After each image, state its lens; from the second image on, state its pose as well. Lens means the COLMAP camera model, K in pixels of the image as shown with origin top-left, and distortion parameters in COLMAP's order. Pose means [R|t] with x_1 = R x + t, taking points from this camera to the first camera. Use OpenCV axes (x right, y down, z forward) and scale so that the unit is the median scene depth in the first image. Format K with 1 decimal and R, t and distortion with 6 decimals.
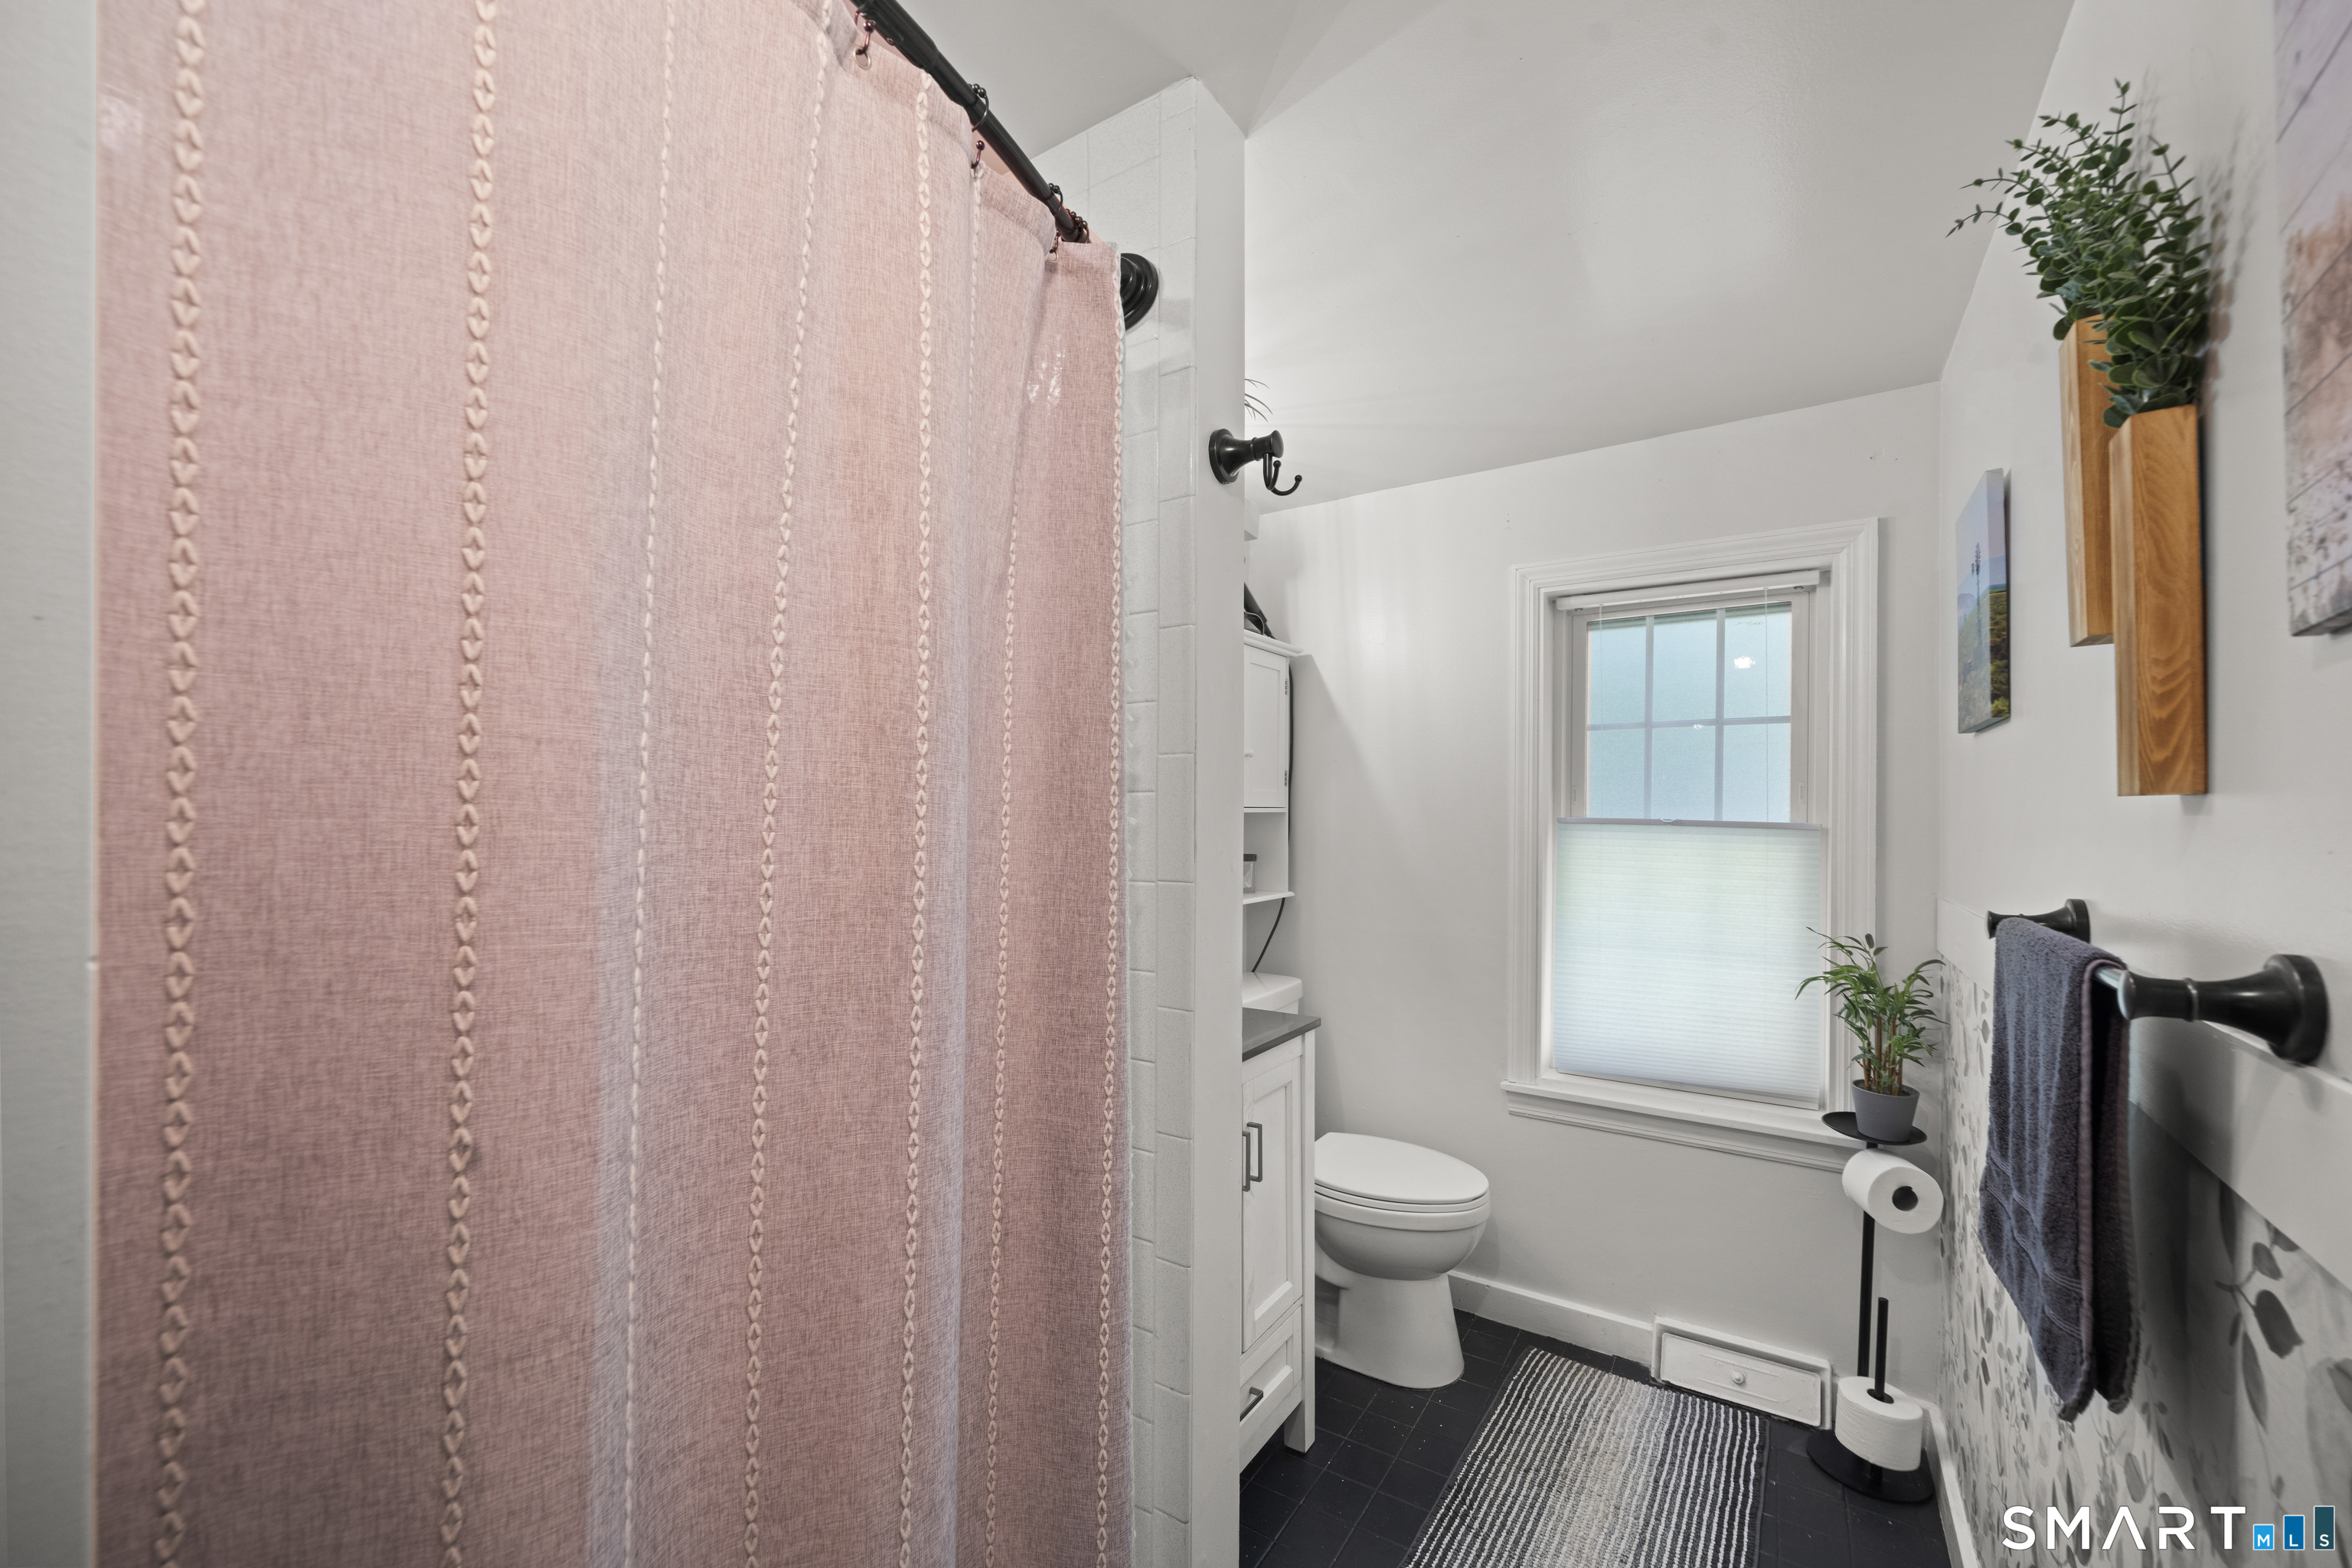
lens RADIAL K [[937.3, 0, 1180.1], [0, 937.3, 797.2], [0, 0, 1]] dist [-0.000122, 0.000513]
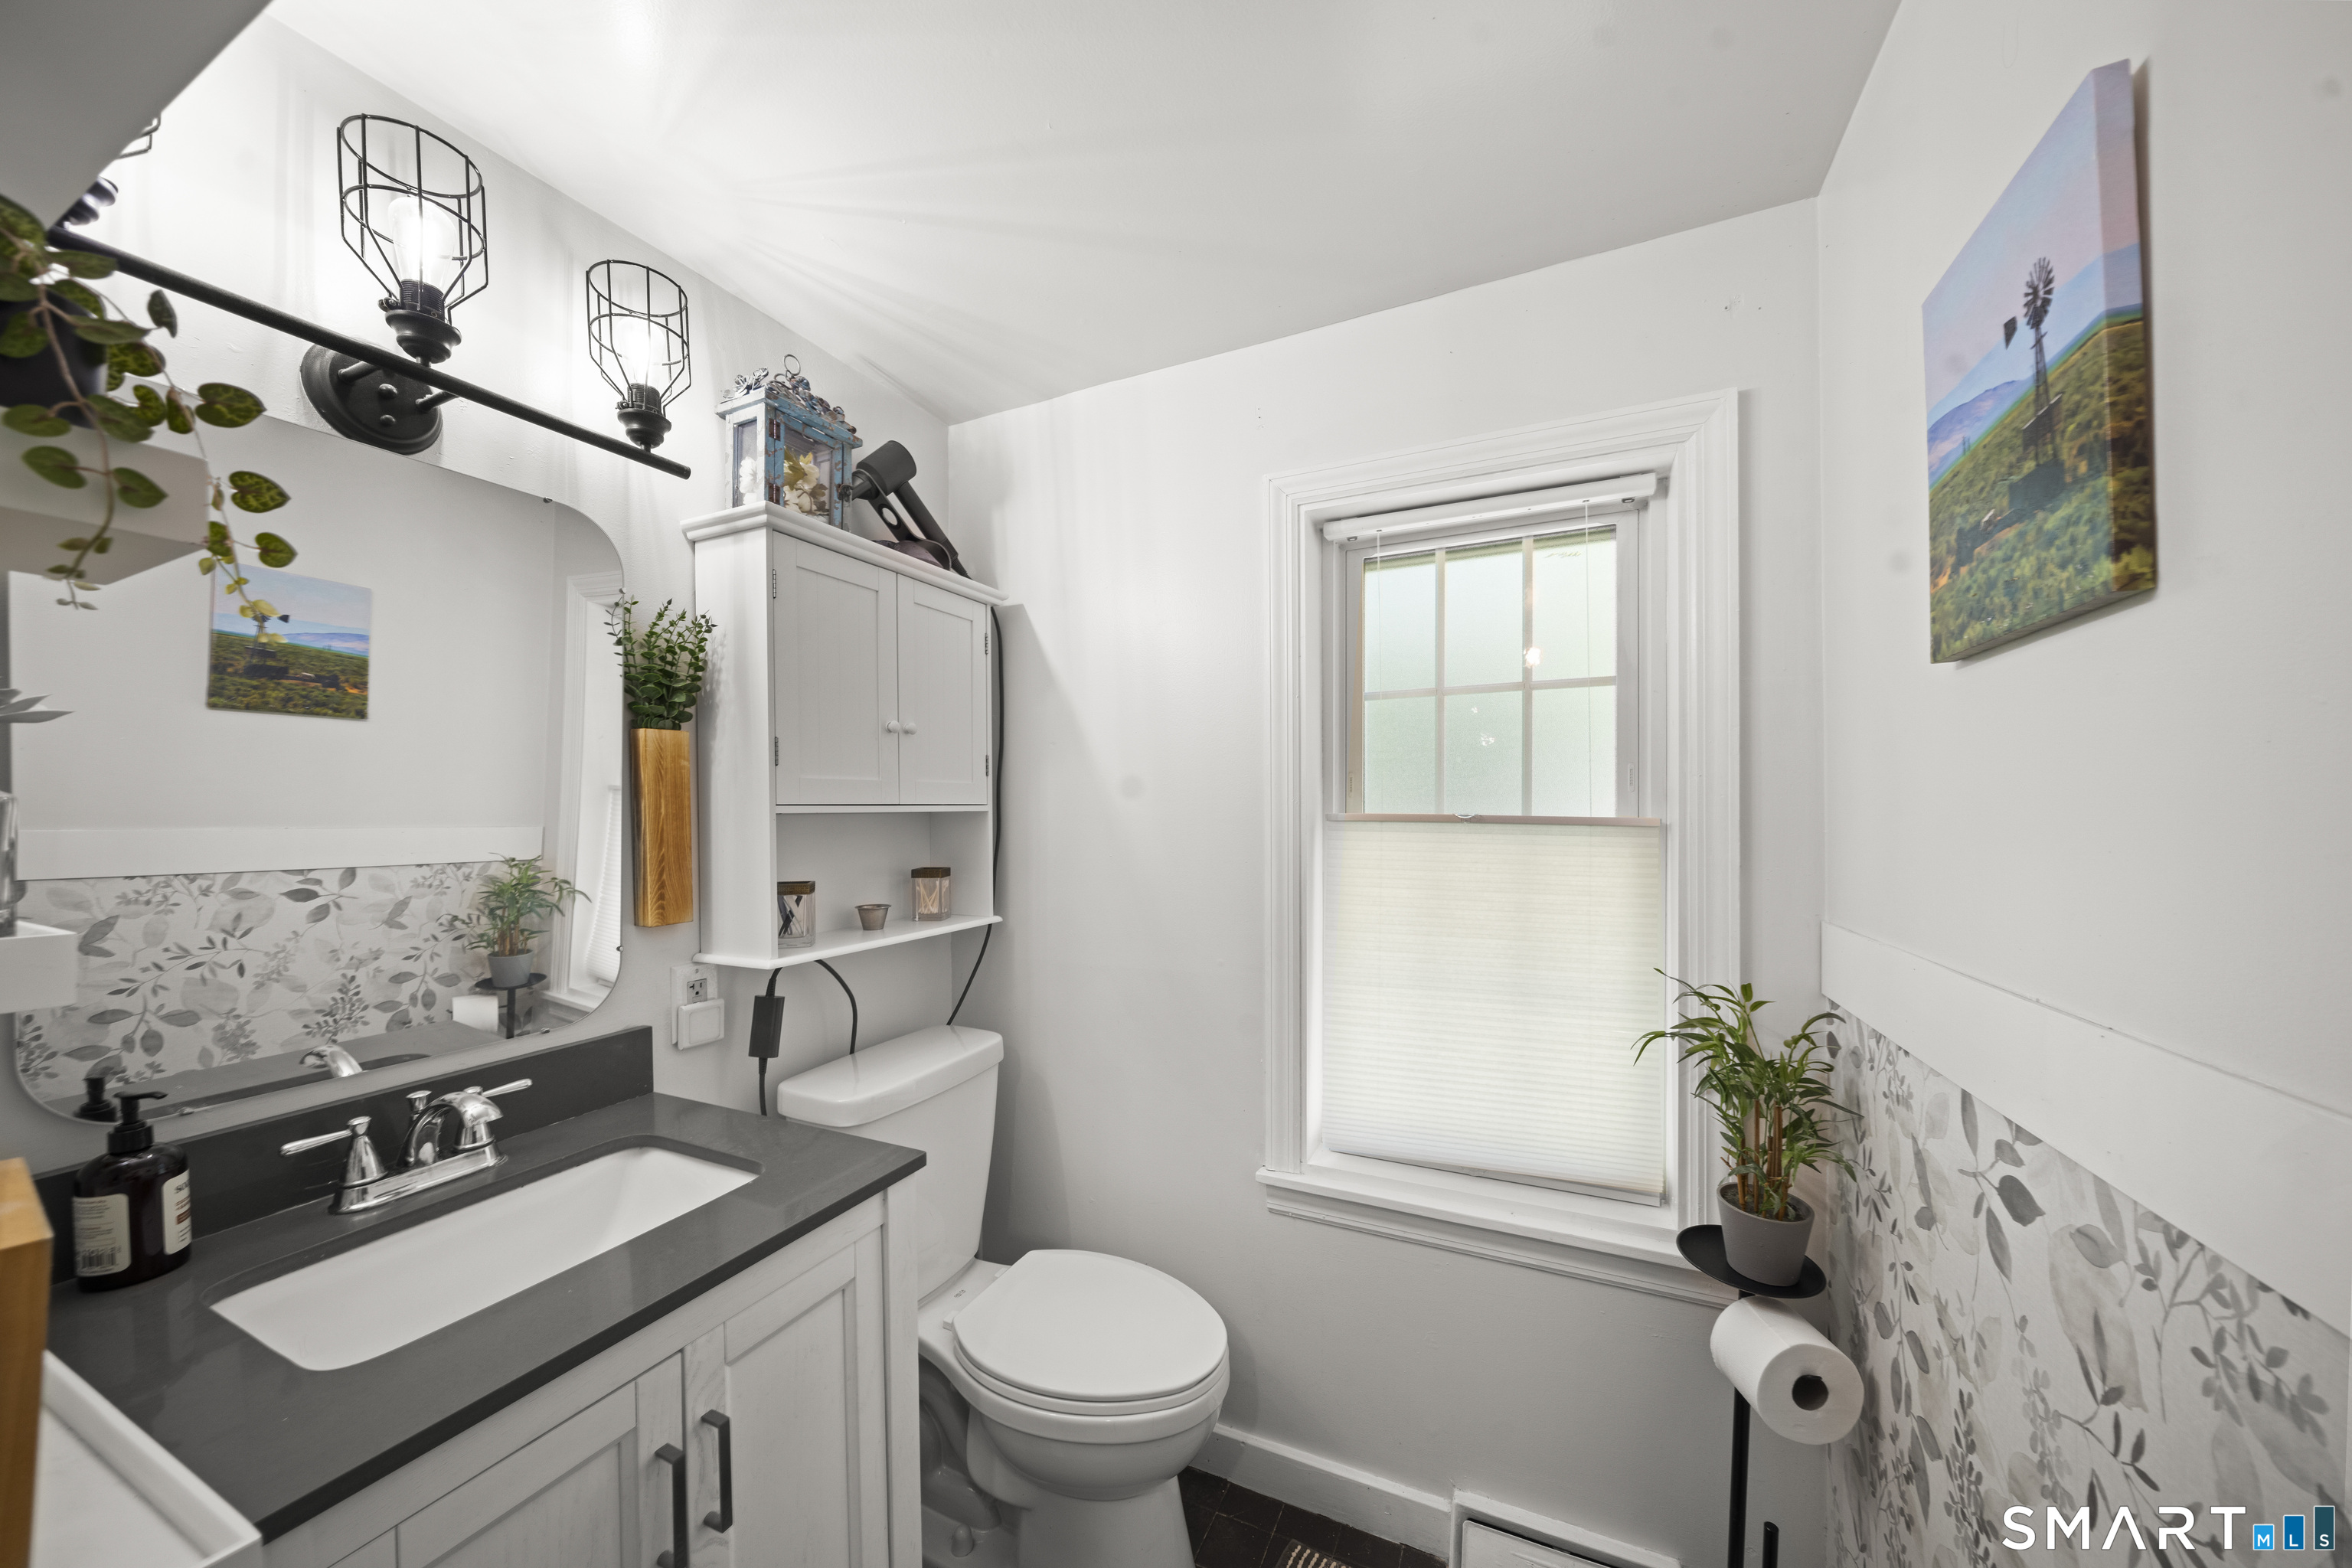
lens RADIAL K [[814.2, 0, 1180.4], [0, 814.2, 800.9], [0, 0, 1]] dist [-0.001238, -0.000416]
pose [[0.989318, -0.009446, 0.145468, 0.202157], [0.009015, 0.999953, 0.003622, 0.008237], [-0.145495, -0.002272, 0.989356, 0.391420]]
